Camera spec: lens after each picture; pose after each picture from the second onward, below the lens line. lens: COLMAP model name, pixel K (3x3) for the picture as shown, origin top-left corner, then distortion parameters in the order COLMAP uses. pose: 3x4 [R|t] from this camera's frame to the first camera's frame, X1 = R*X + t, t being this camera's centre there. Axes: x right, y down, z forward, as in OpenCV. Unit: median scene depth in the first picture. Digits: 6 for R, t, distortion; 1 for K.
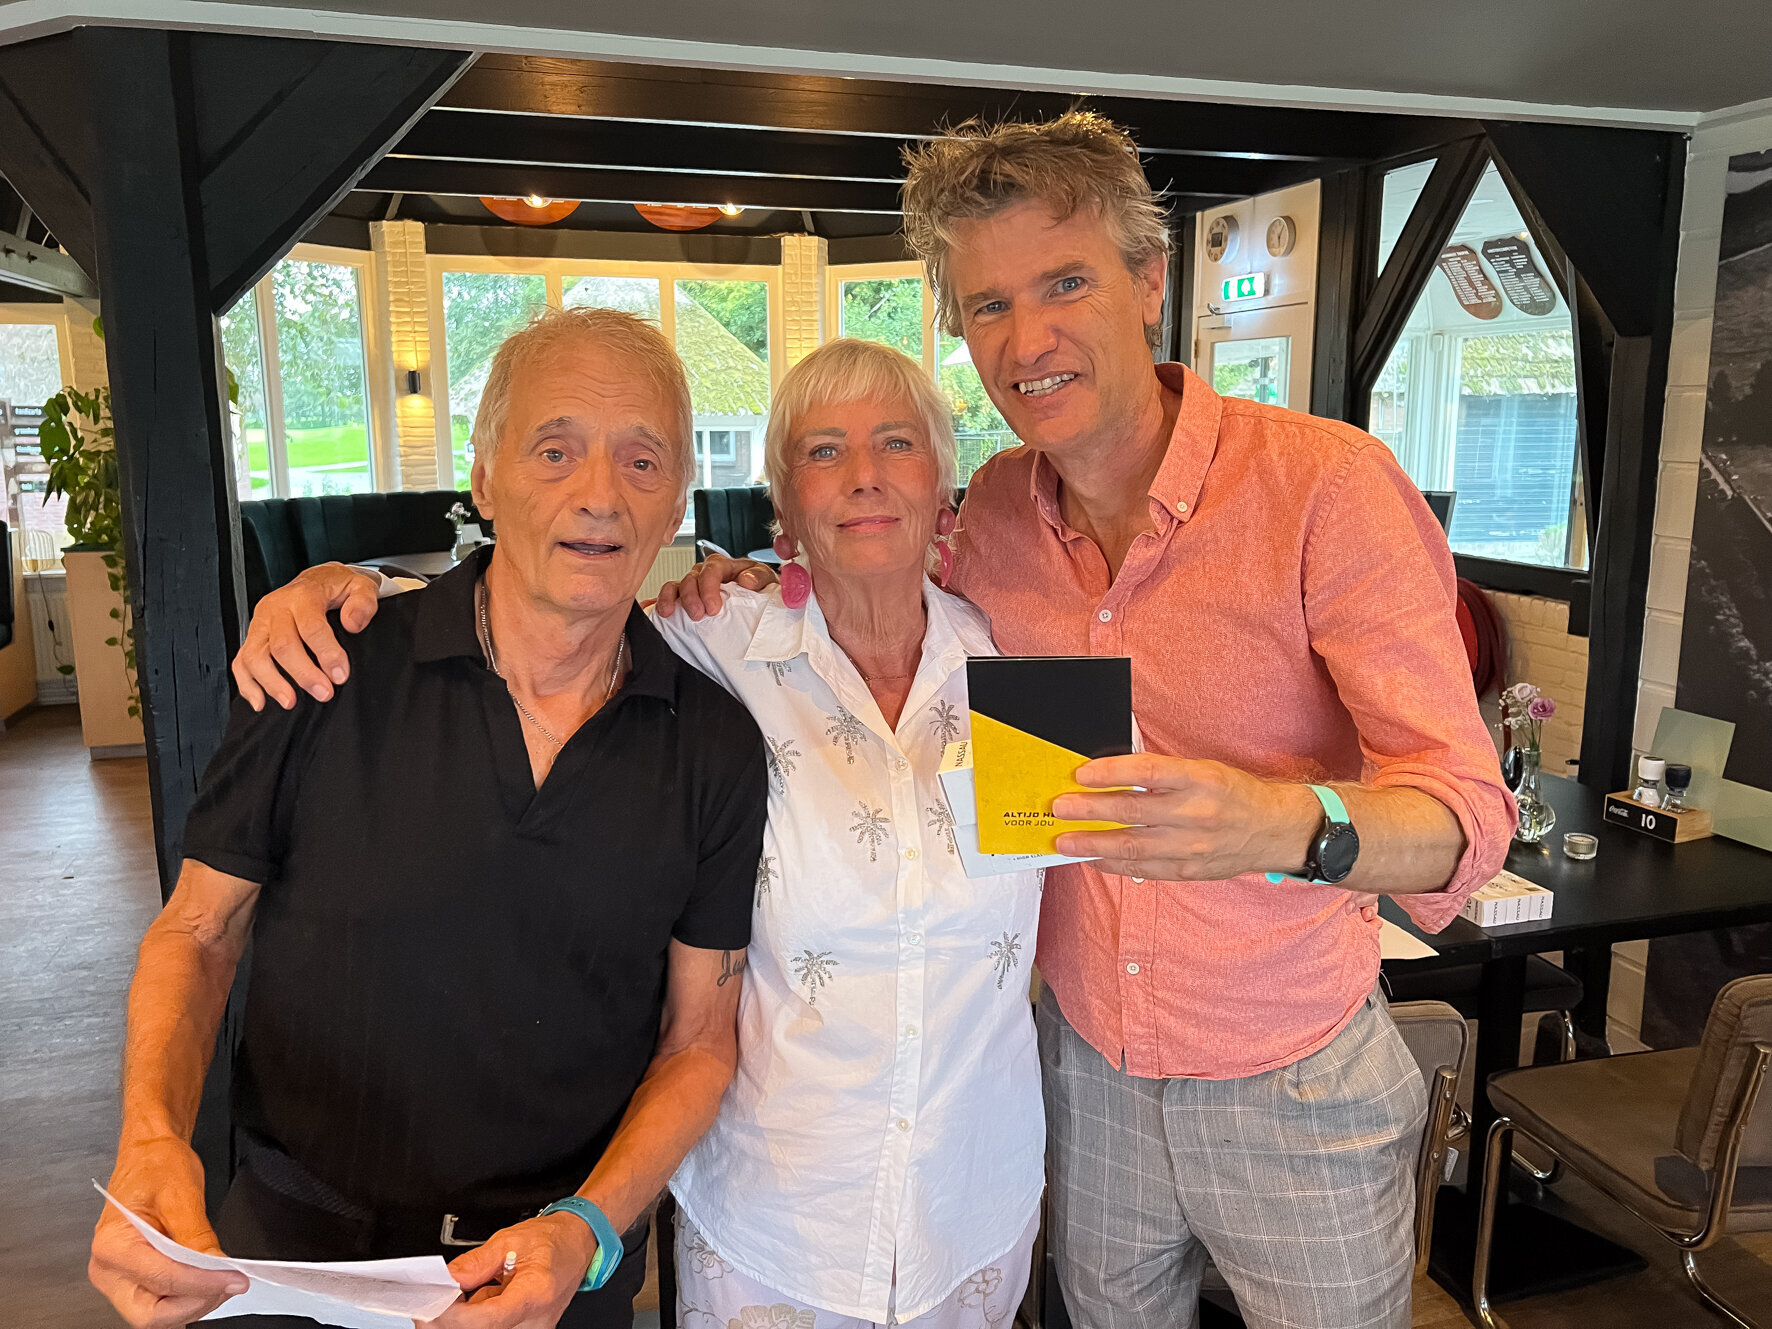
lens RADIAL K [[1321.6, 0, 886.6], [0, 1321.6, 643.0], [0, 0, 1]] dist [0.033743, -0.040553]
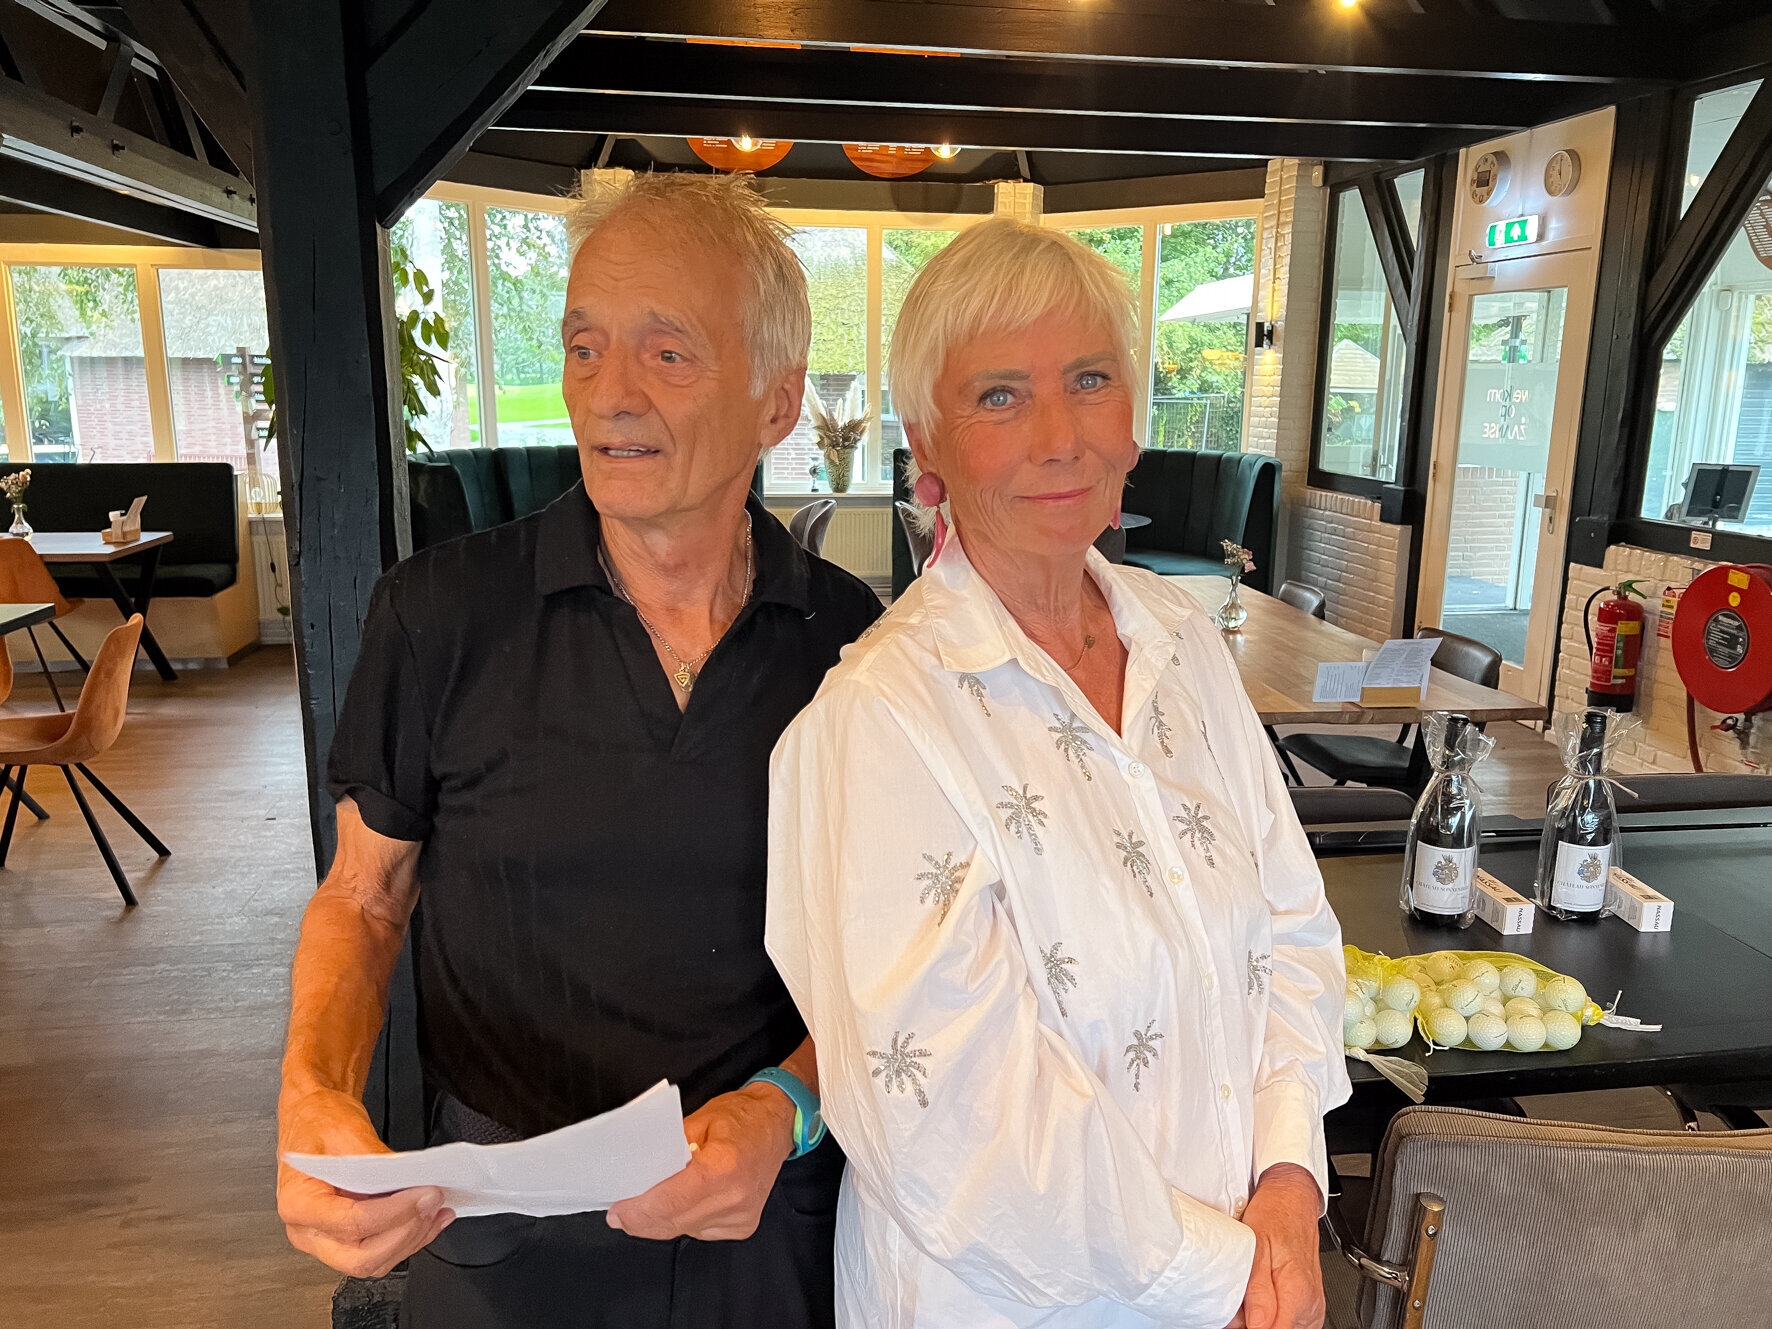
lens RADIAL K [[1321.6, 0, 905.6], [0, 1321.6, 667.3], [0, 0, 1]] dist [0.033743, -0.040553]
pose [[0.990970, 0.042329, -0.127229, -0.010061], [-0.036638, 0.998235, 0.046738, -0.002018], [0.128983, -0.041654, 0.990772, 0.046363]]
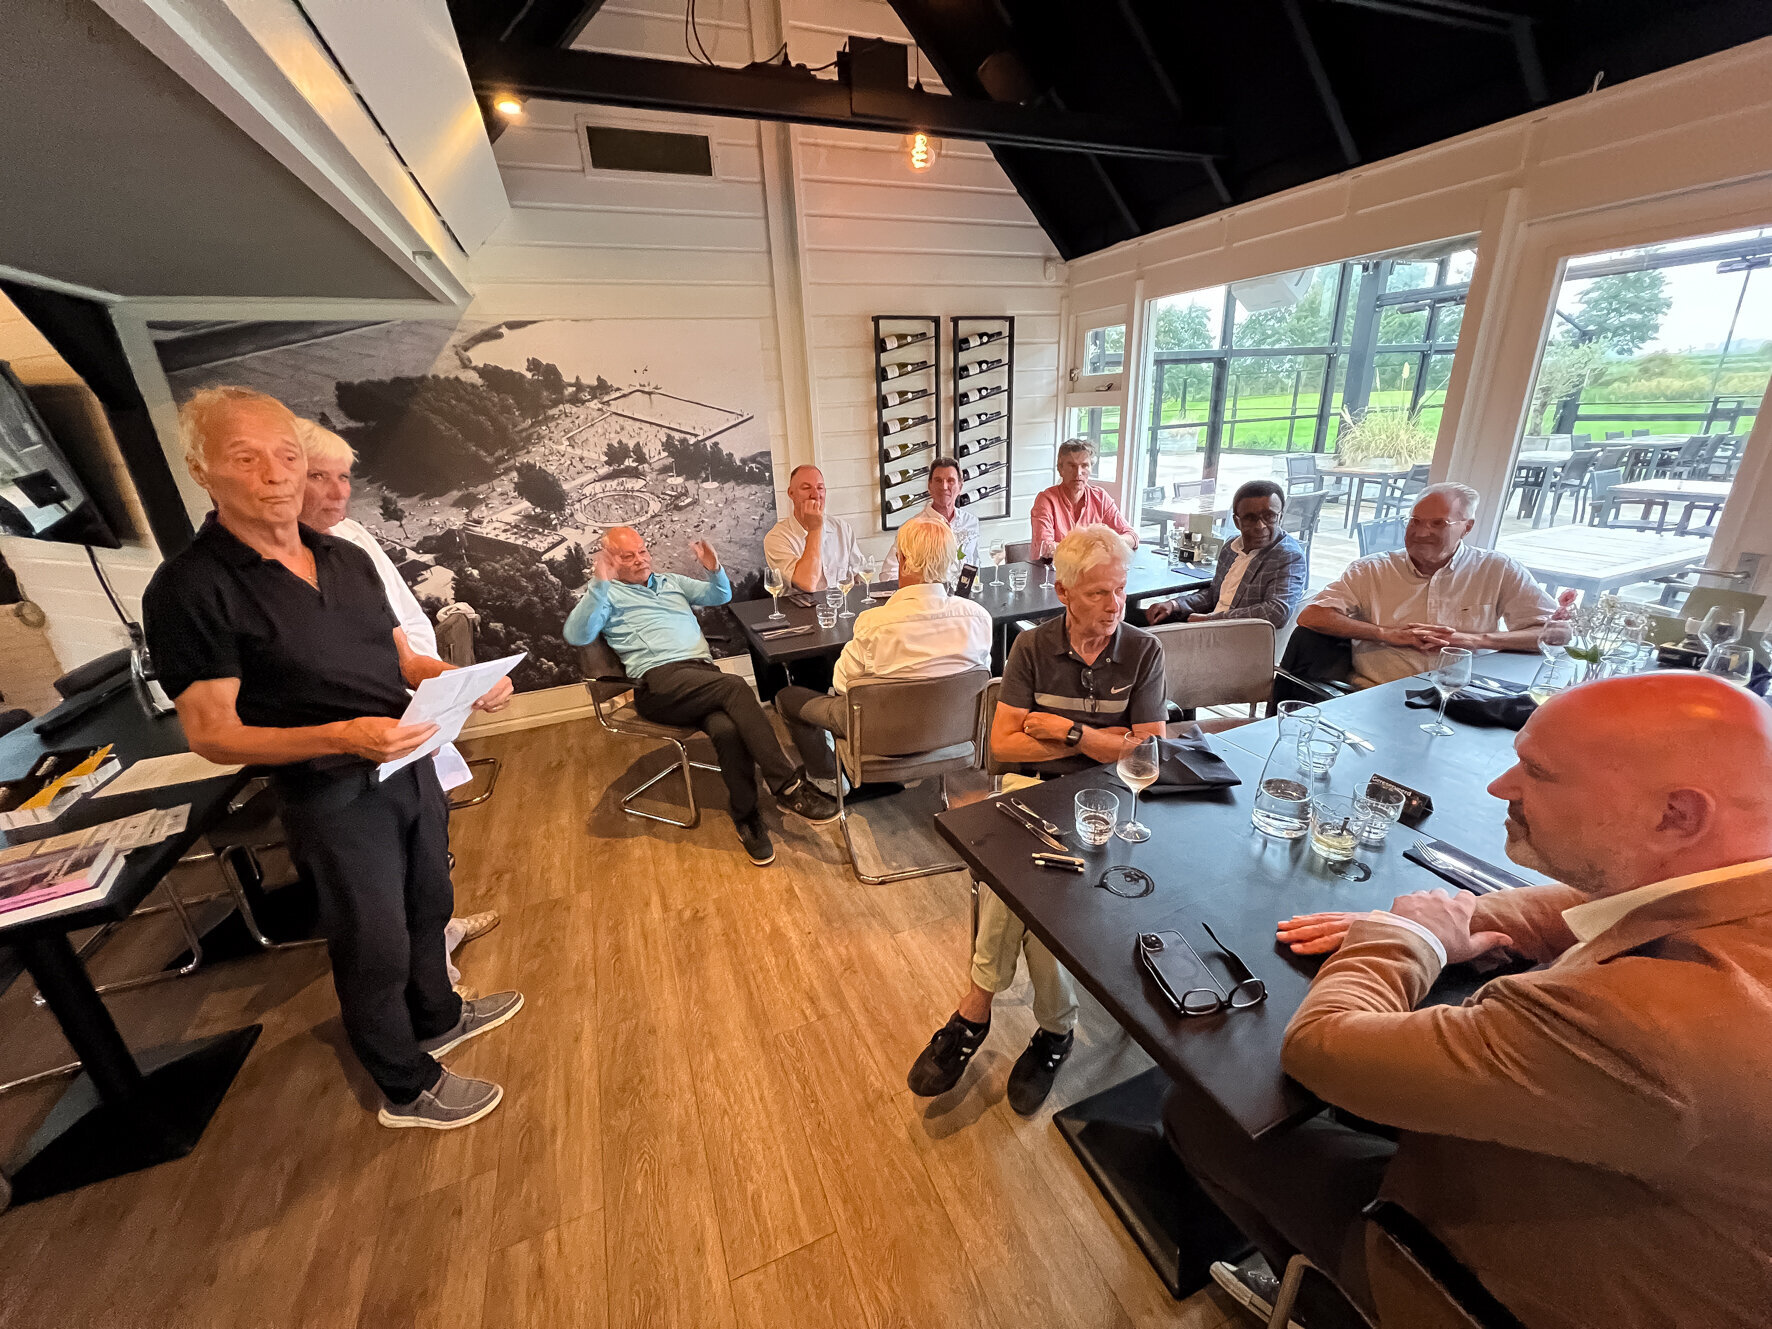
lens RADIAL K [[692.0, 0, 895.6], [0, 692.0, 659.4], [0, 0, 1]] dist [-0.010062, -0.000153]
pose [[-0.109408, -0.333922, 0.936229, -0.250606], [0.210723, 0.912684, 0.350150, -0.003505], [-0.971404, 0.235594, -0.029490, 0.006767]]
